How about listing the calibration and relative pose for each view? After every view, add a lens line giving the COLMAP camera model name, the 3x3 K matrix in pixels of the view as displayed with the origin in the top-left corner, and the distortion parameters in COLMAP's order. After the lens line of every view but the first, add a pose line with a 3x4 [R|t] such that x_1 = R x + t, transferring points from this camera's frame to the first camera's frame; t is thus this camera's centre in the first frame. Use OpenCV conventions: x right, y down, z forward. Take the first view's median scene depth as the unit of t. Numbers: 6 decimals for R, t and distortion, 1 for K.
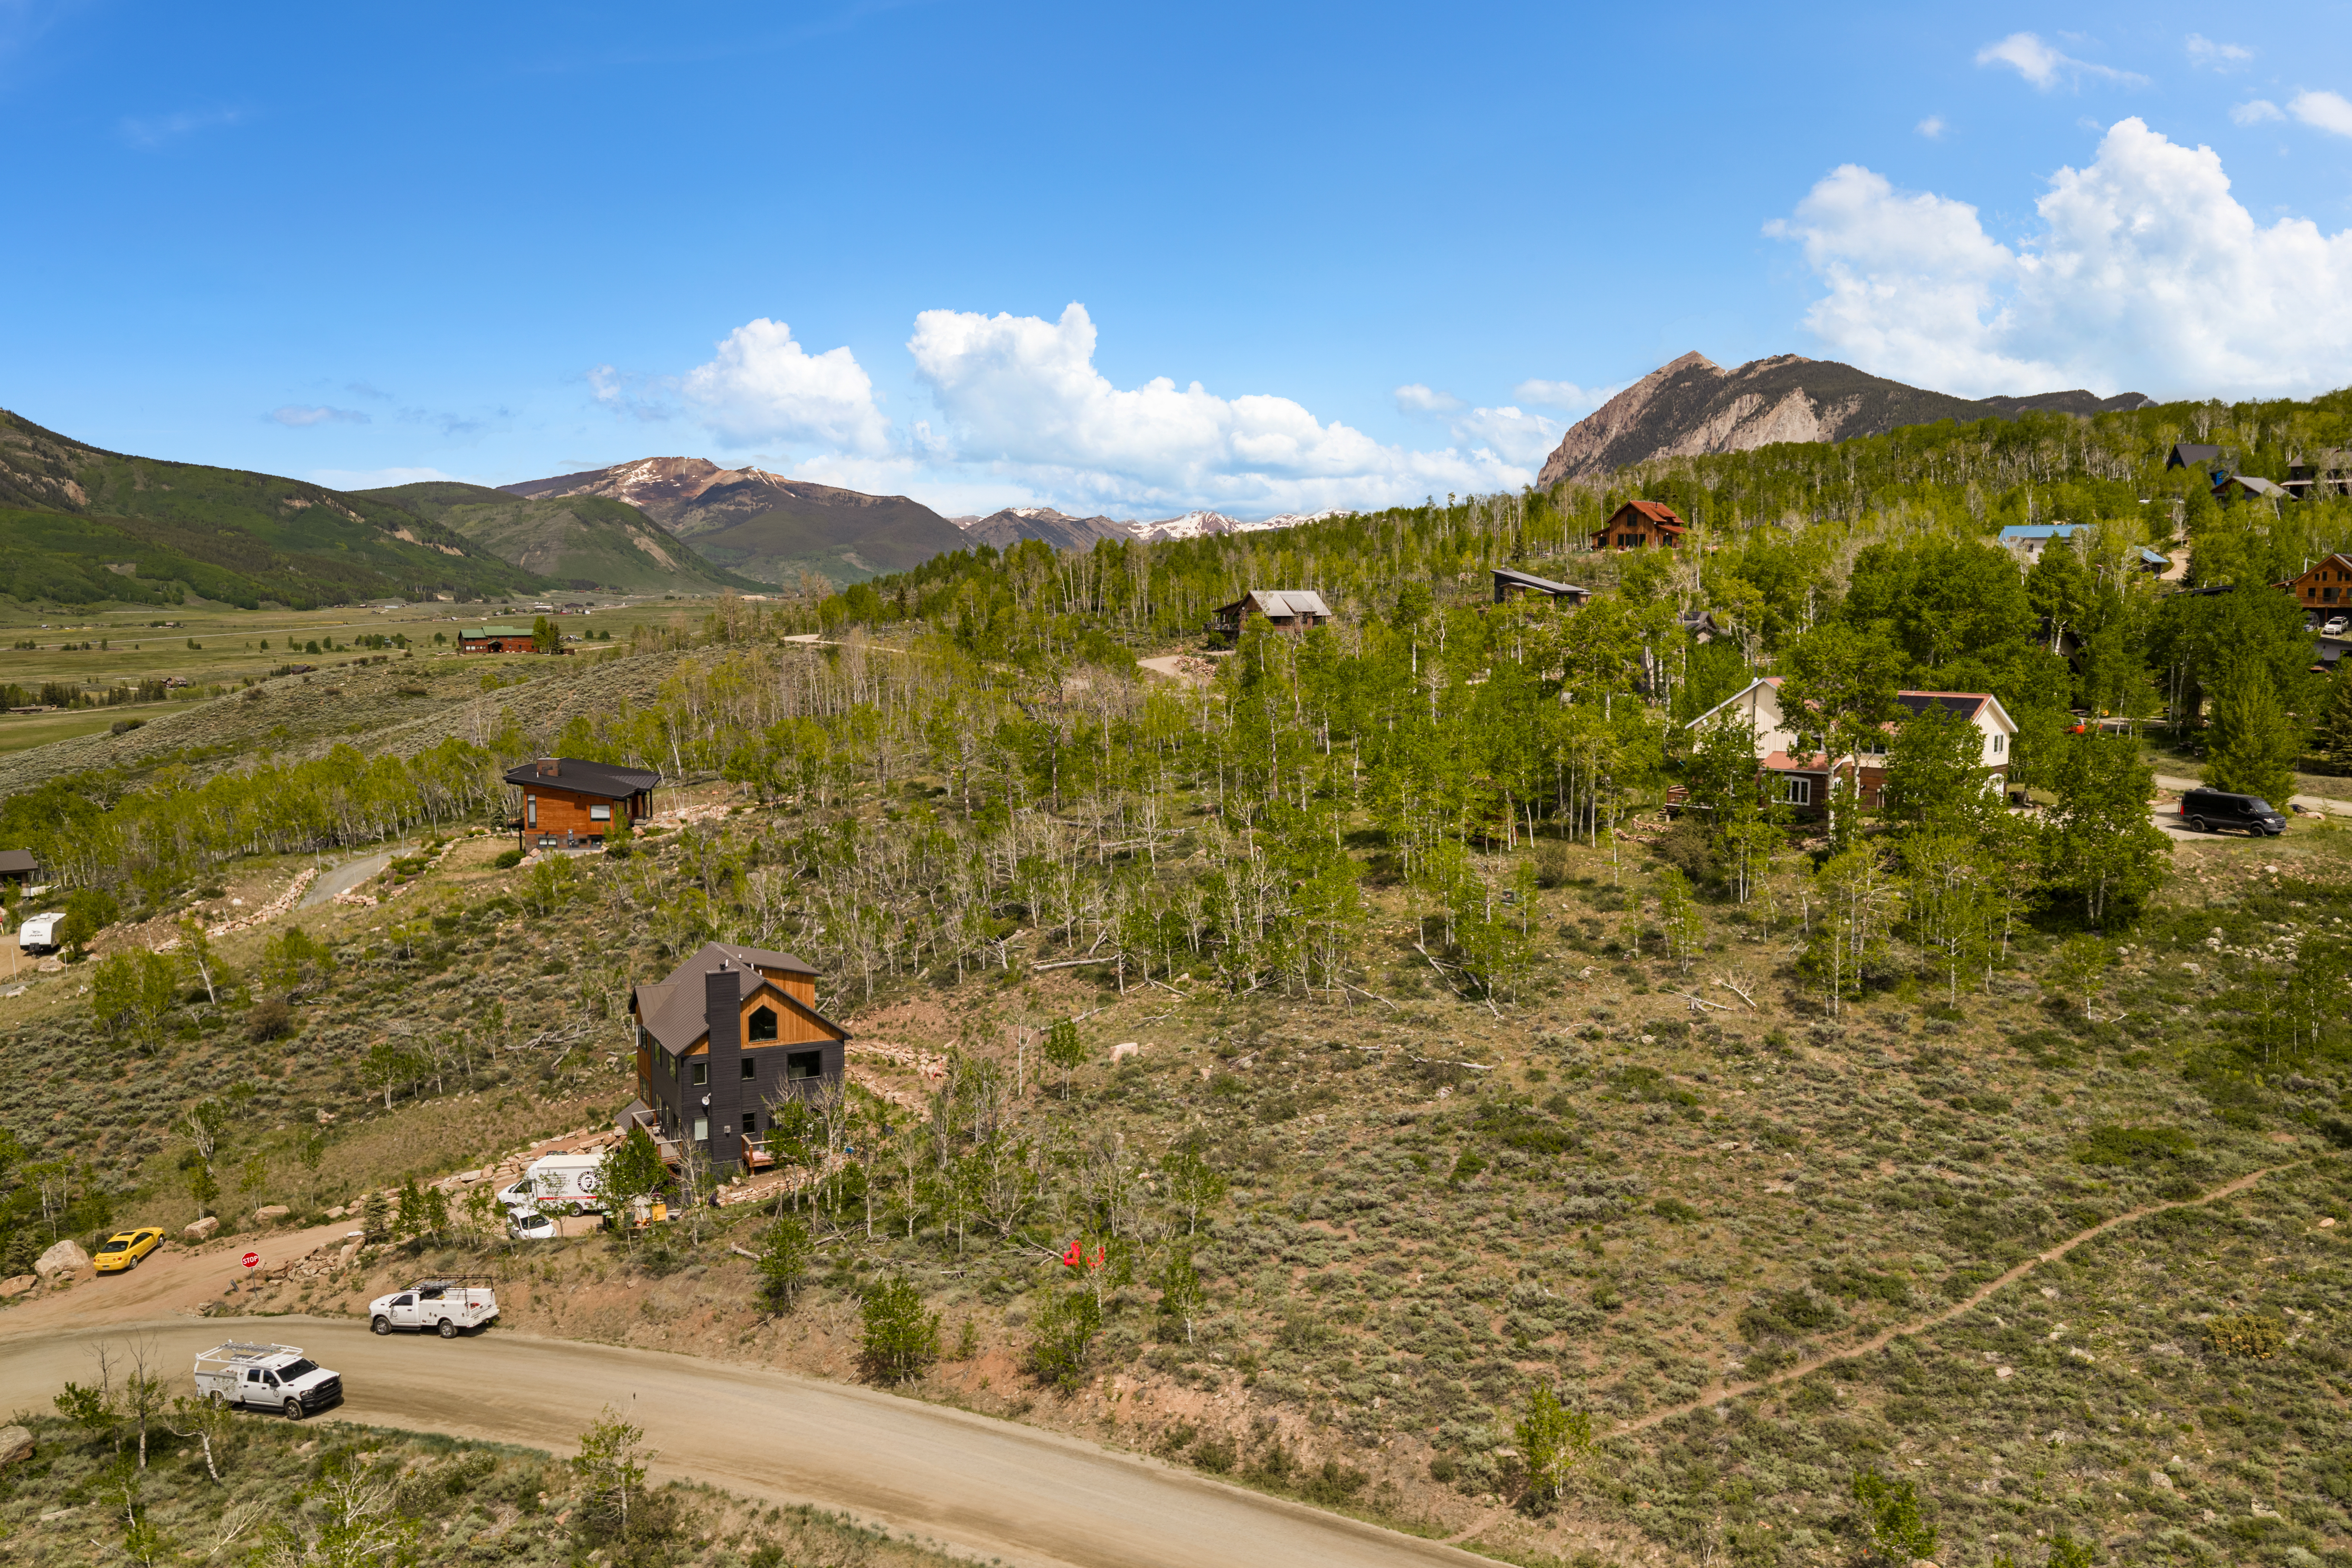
lens RADIAL K [[1949.7, 0, 1186.3], [0, 1949.7, 772.3], [0, 0, 1]] dist [0.018964, -0.034213]
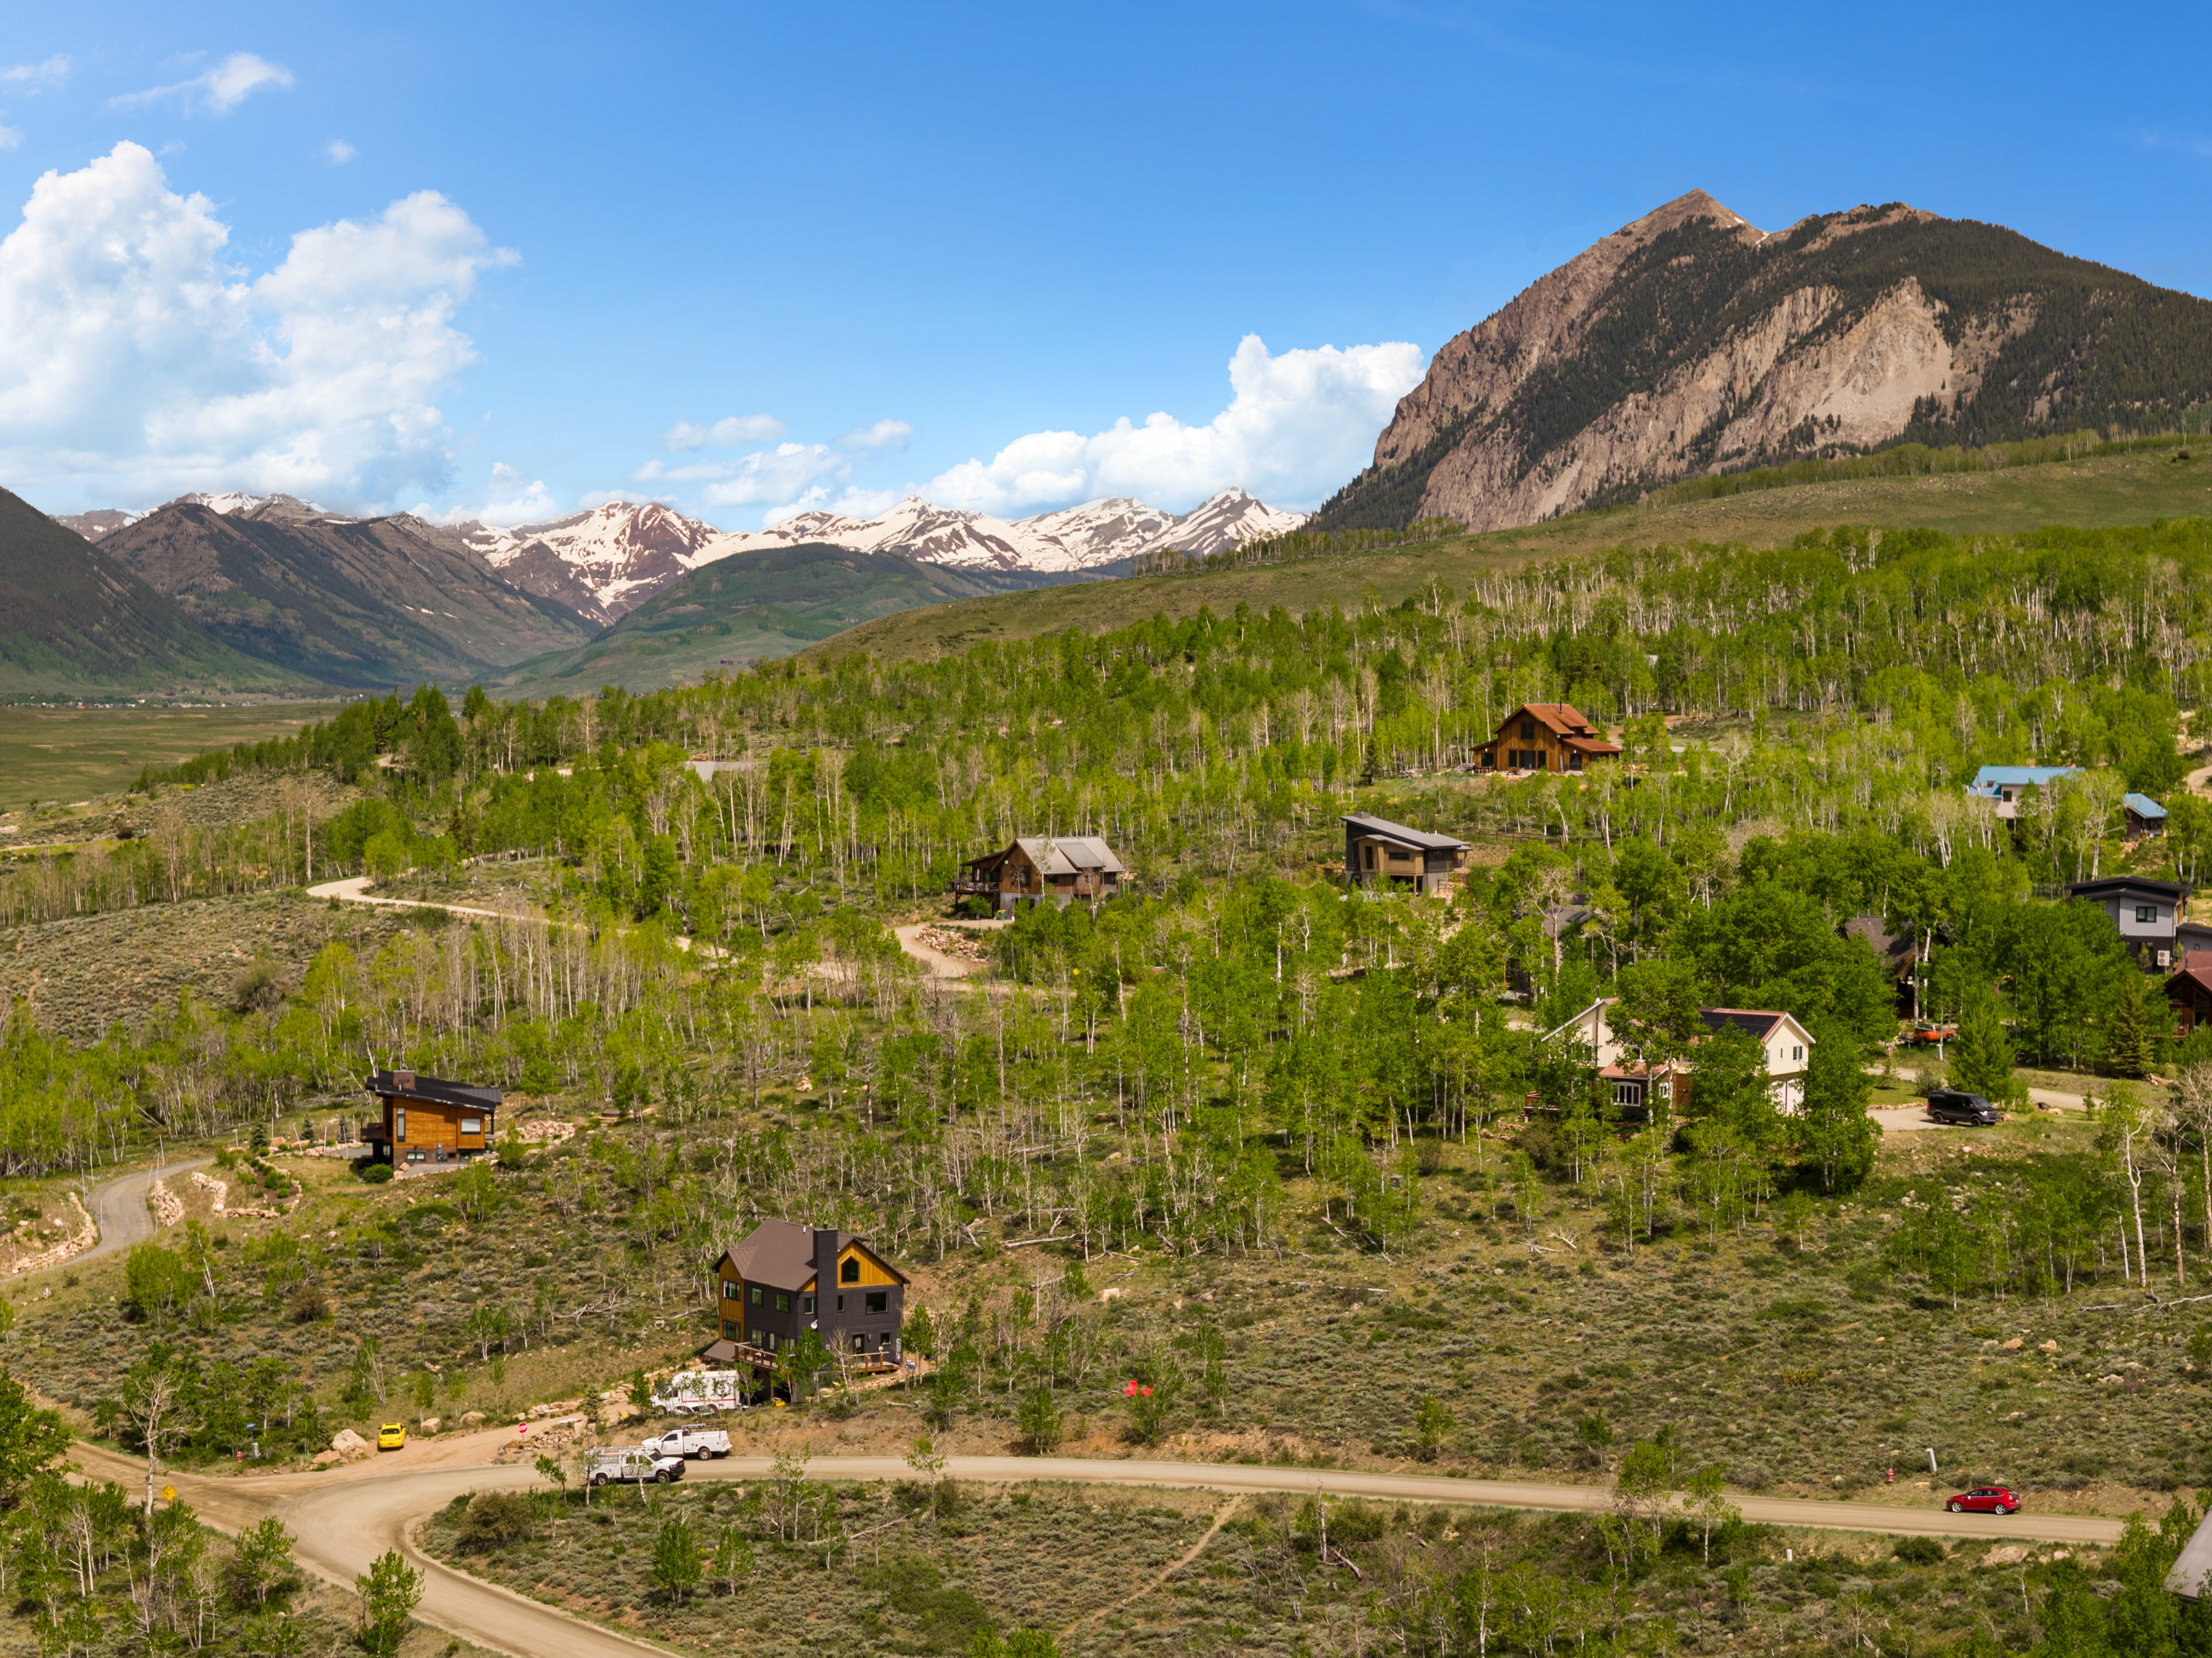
lens RADIAL K [[4364.0, 0, 1126.3], [0, 4364.0, 814.4], [0, 0, 1]] dist [-0.154185, 0.000000]
pose [[0.992772, 0.002855, 0.119984, -0.294516], [0.004775, 0.997986, -0.063257, 0.005205], [-0.119923, 0.063373, 0.990758, -1.516918]]
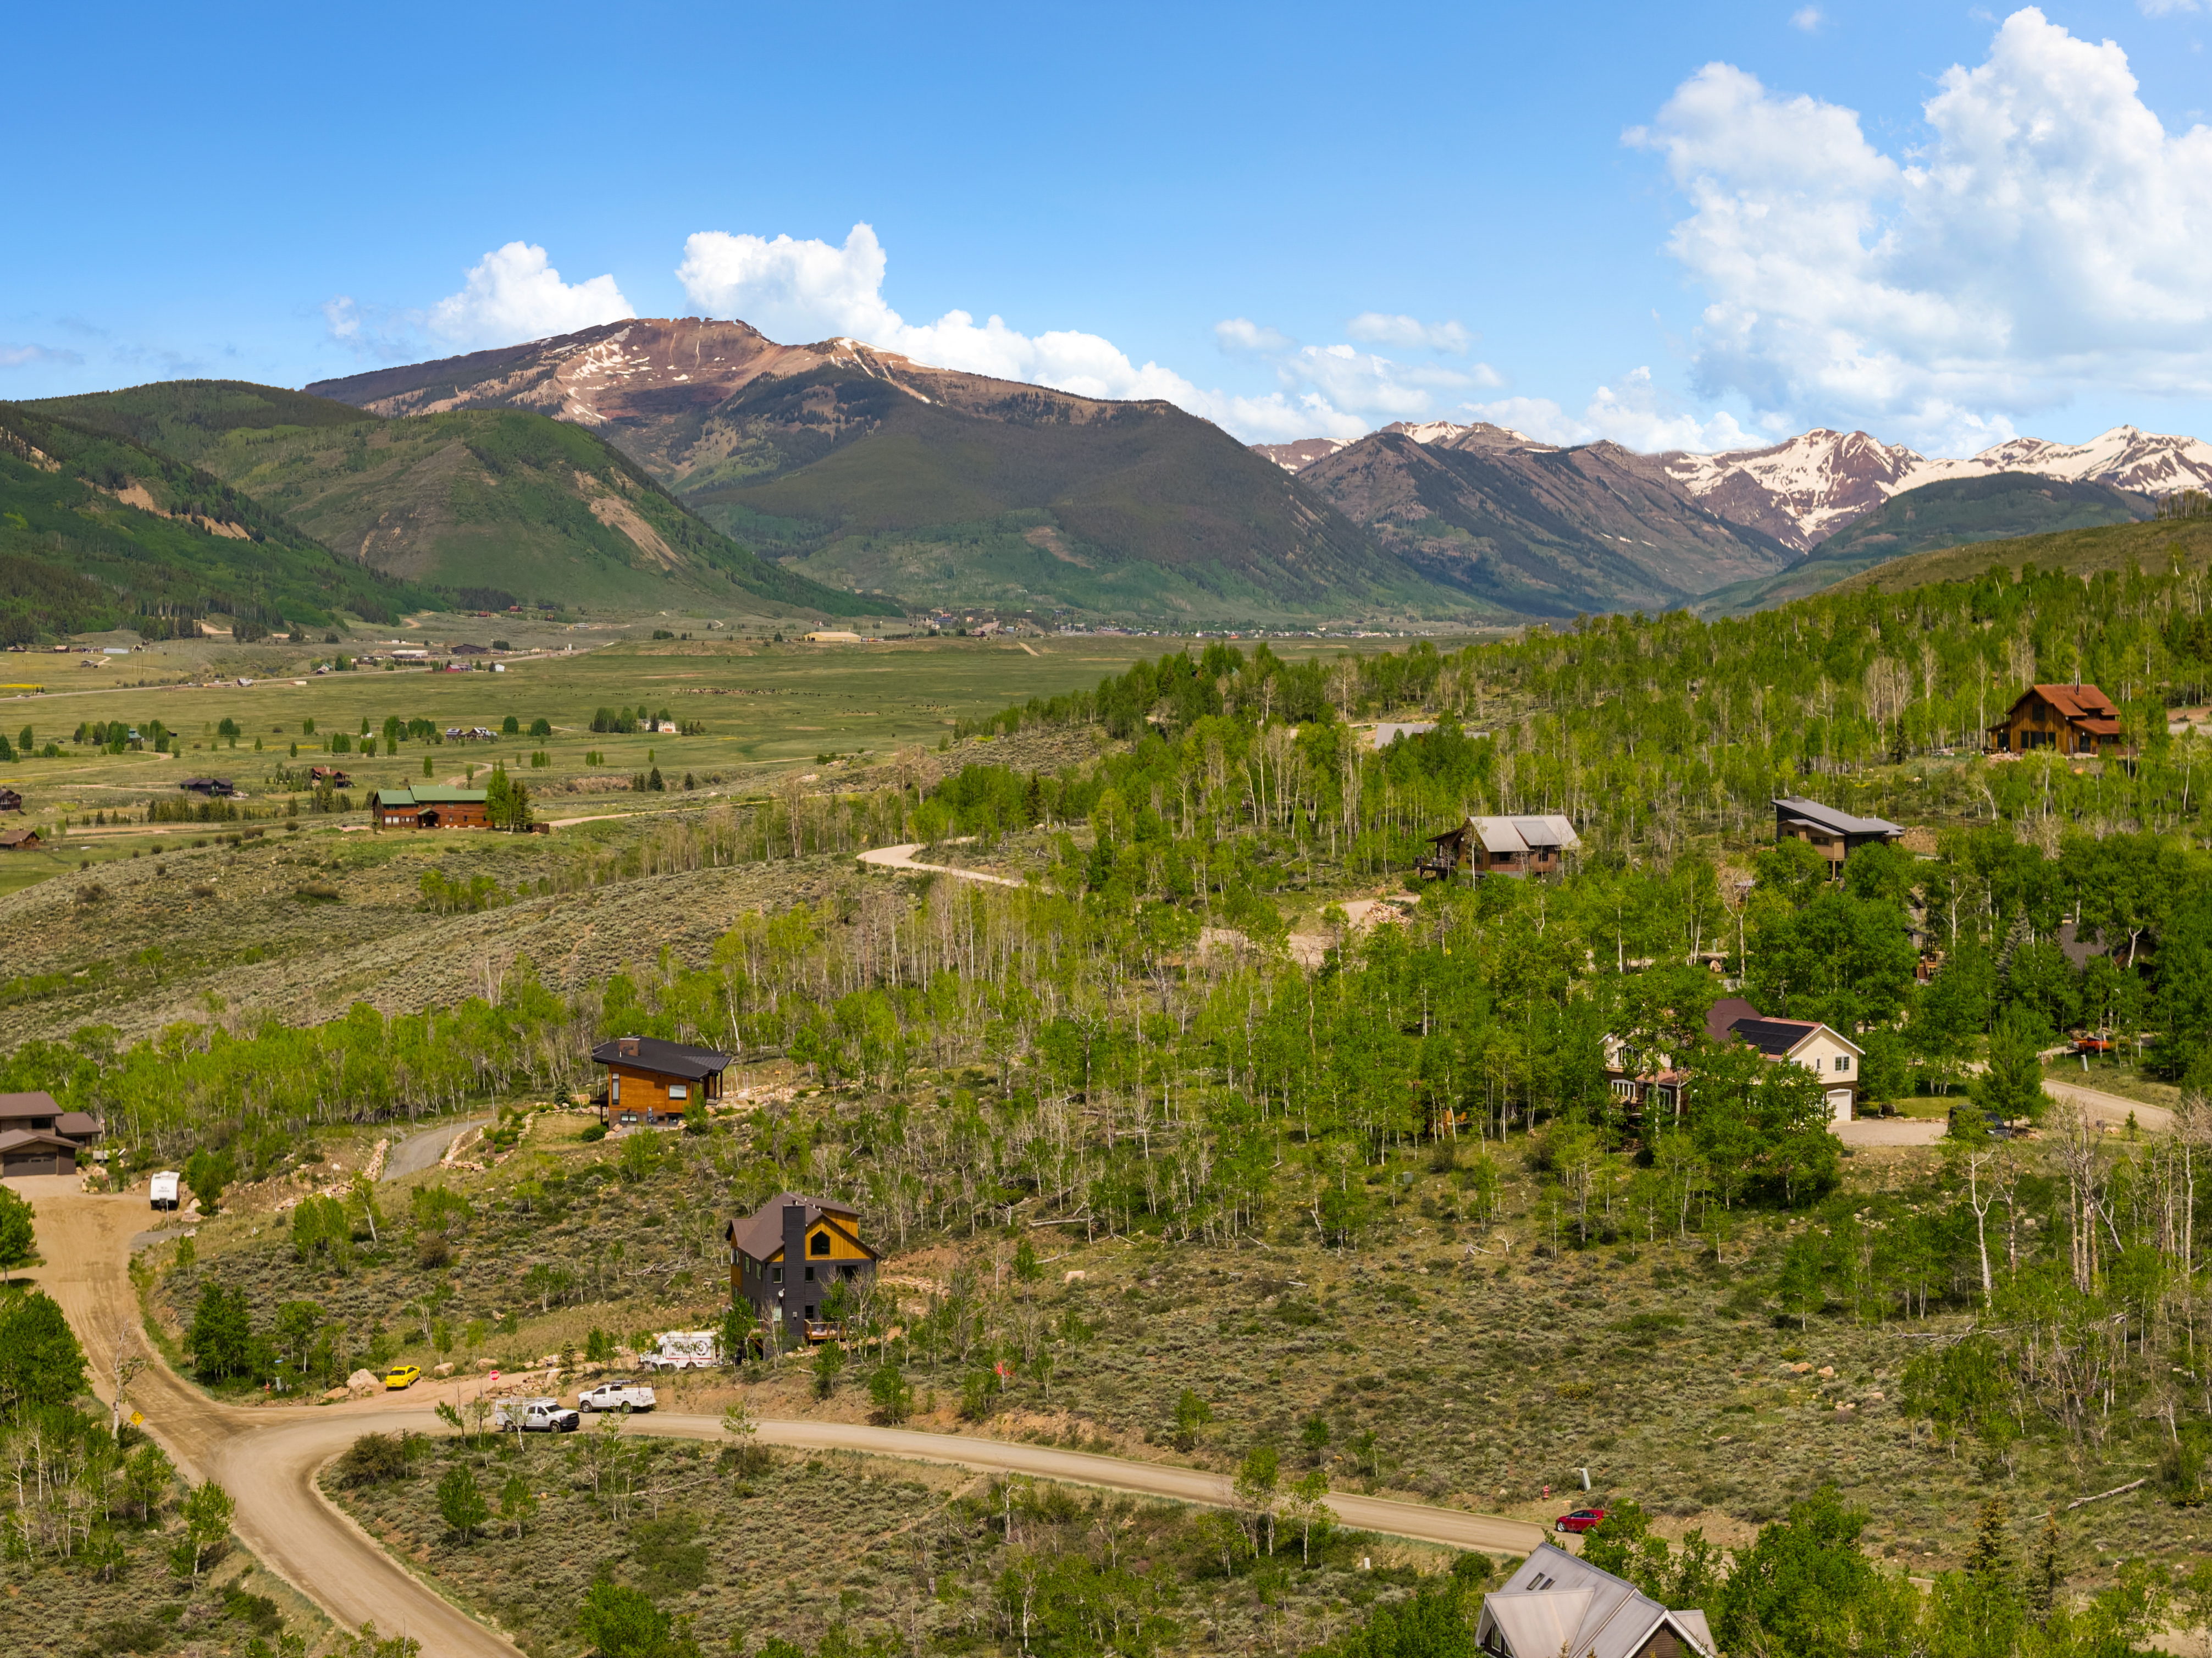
lens RADIAL K [[4364.0, 0, 1097.5], [0, 4364.0, 816.7], [0, 0, 1]] dist [-0.154185, 0.000000]
pose [[0.987605, 0.015633, -0.156178, 0.365543], [-0.022771, 0.998771, -0.044020, -0.037166], [0.155298, 0.047031, 0.986747, -1.633669]]
